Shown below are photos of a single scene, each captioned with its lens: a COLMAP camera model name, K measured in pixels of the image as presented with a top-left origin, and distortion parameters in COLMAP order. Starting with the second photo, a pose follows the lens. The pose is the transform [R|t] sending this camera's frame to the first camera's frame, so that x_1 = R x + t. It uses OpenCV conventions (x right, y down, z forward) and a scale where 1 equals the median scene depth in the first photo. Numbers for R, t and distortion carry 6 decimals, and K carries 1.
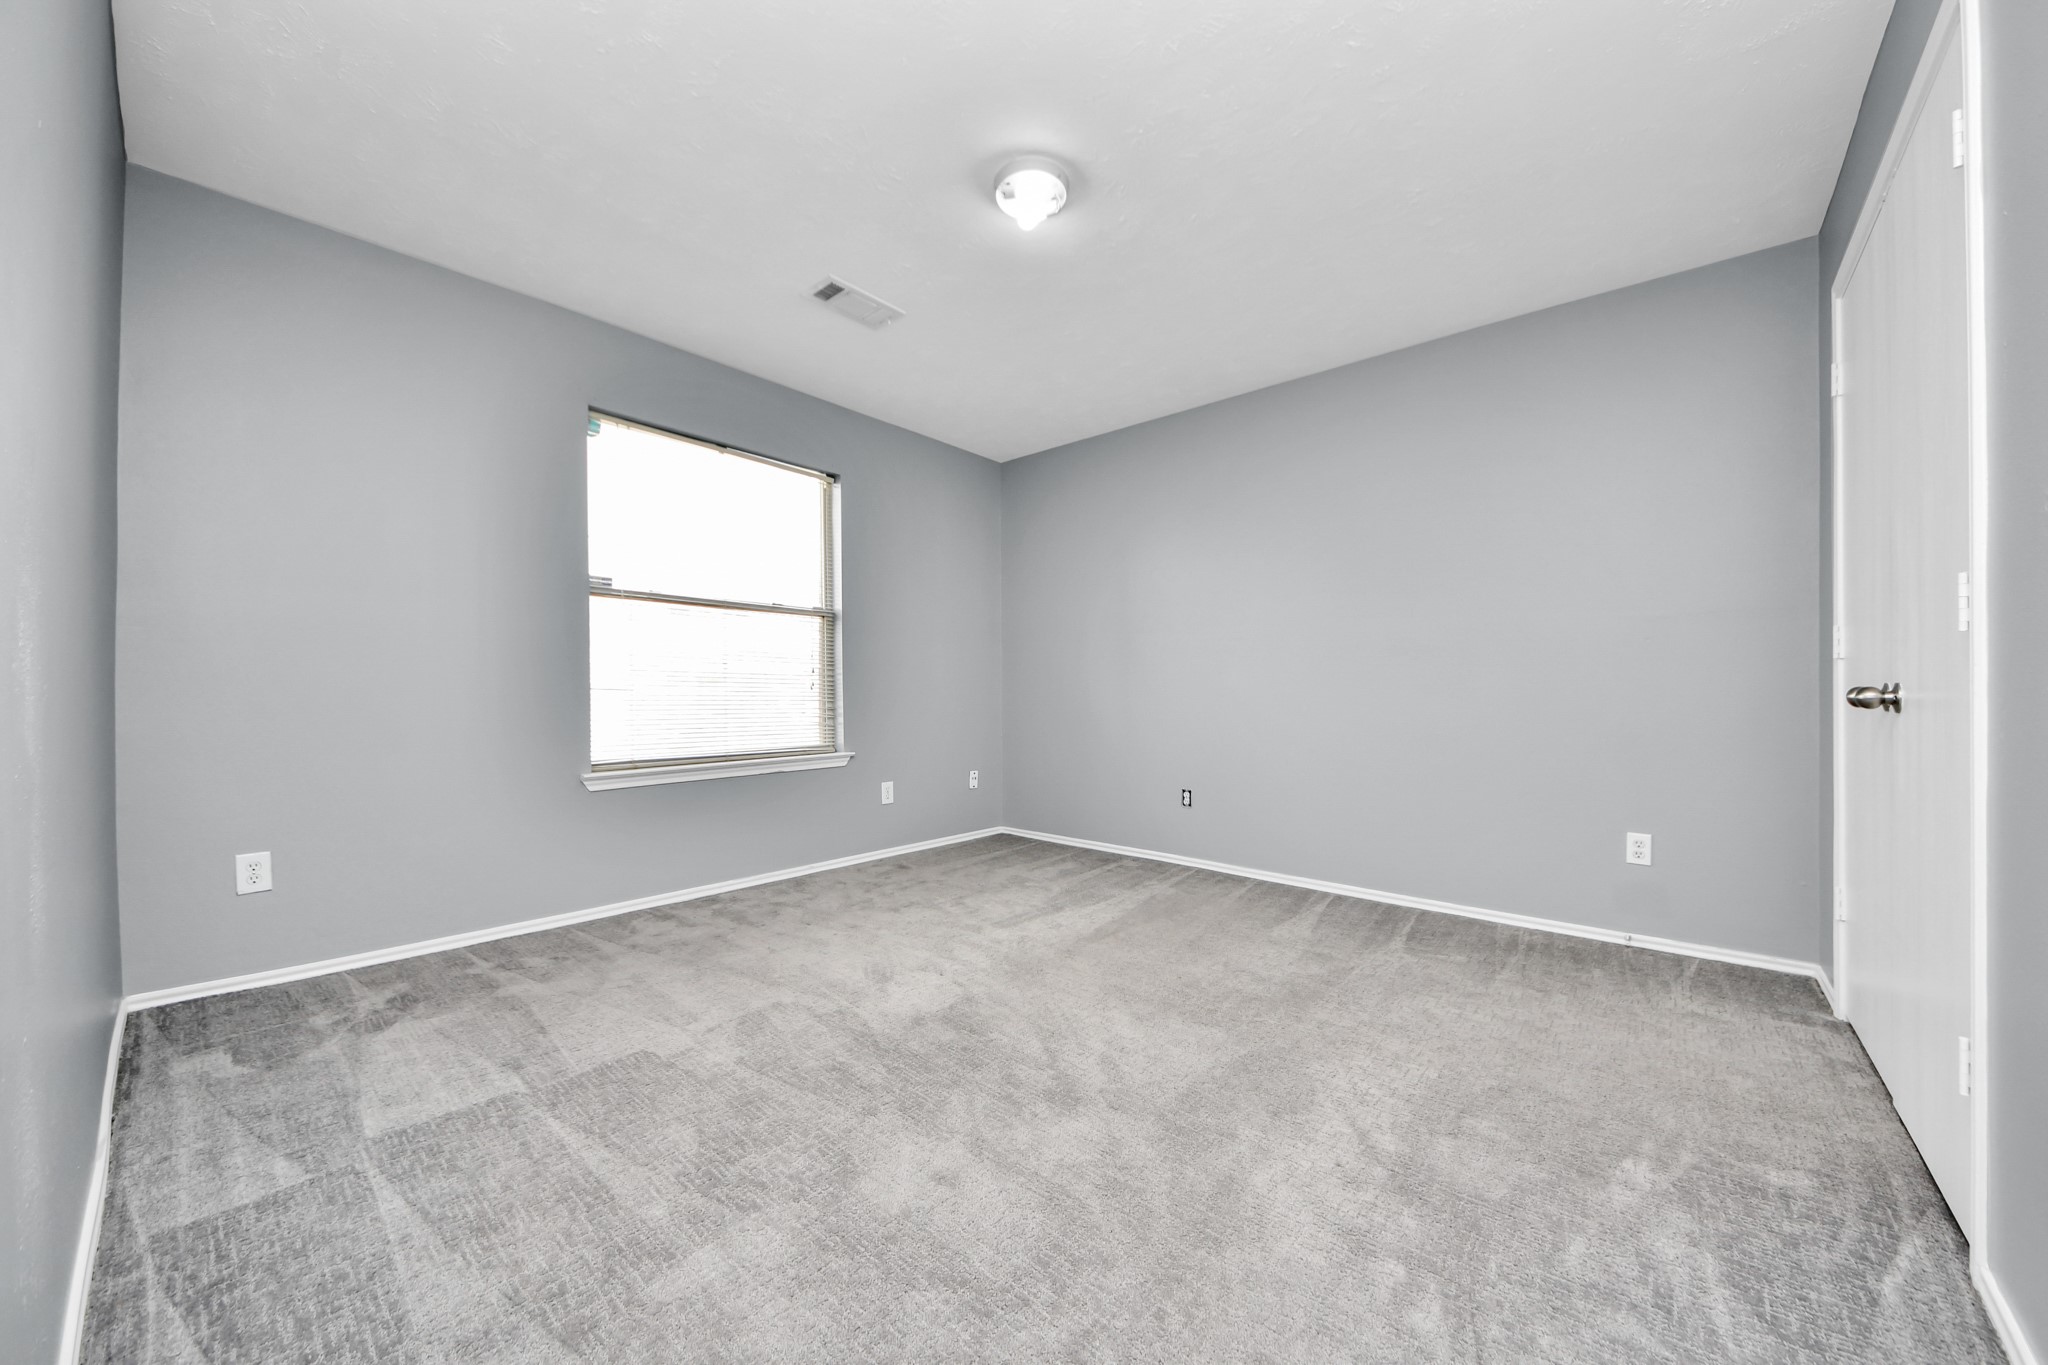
lens RADIAL K [[716.4, 0, 1034.1], [0, 716.4, 694.0], [0, 0, 1]] dist [0.012473, -0.009287]
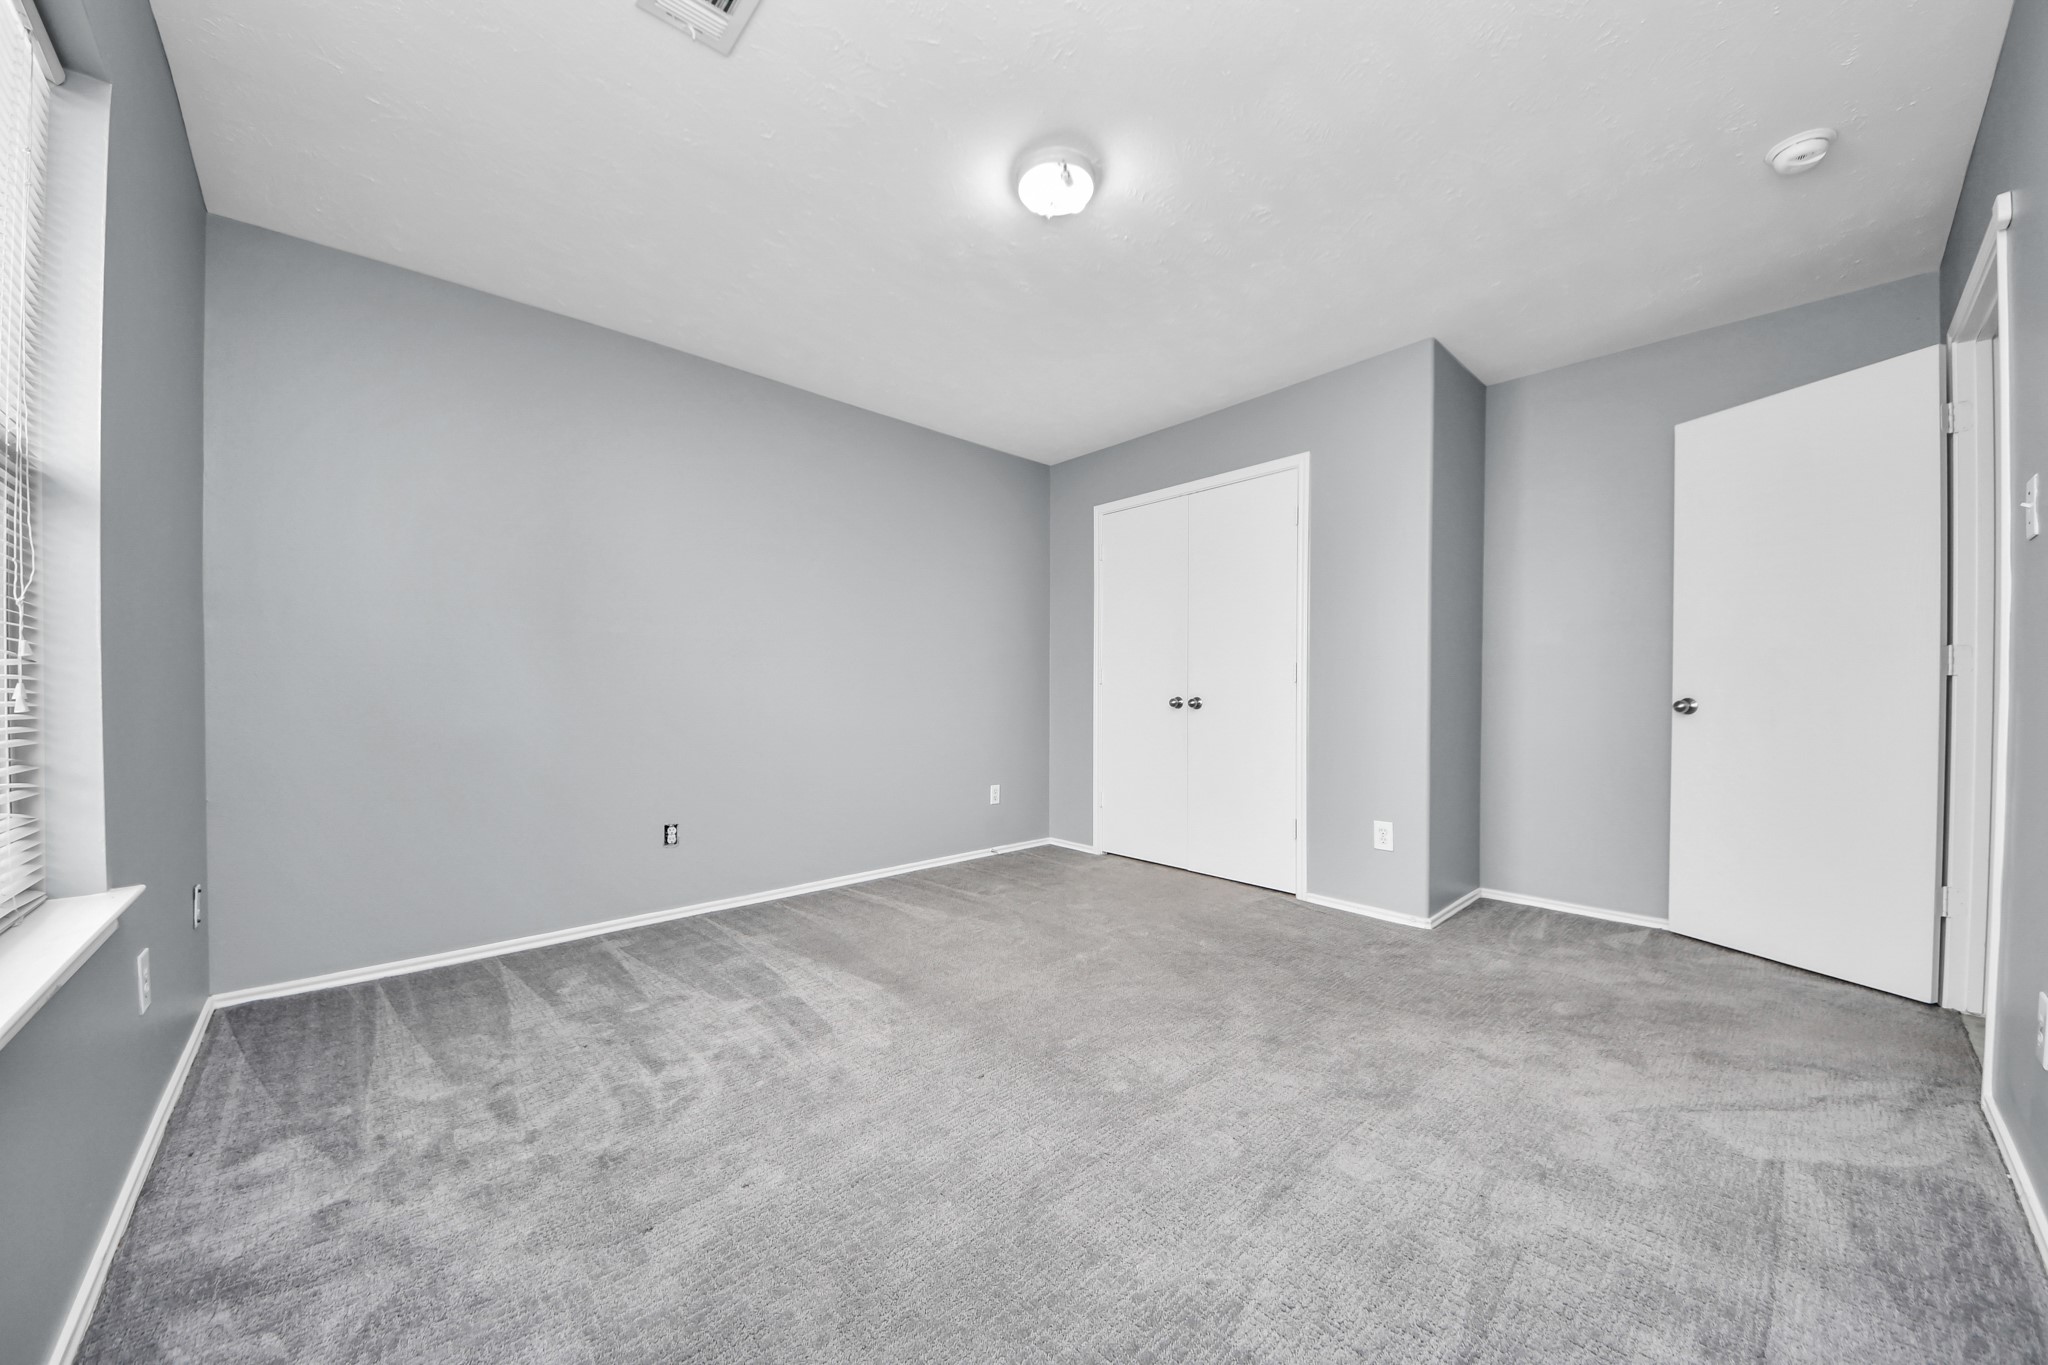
lens RADIAL K [[716.4, 0, 1034.1], [0, 716.4, 694.0], [0, 0, 1]] dist [0.012473, -0.009287]
pose [[0.114576, -0.006899, 0.993391, -0.619242], [-0.000141, 0.999976, 0.006961, -0.019553], [-0.993414, -0.000938, 0.114572, 0.590190]]
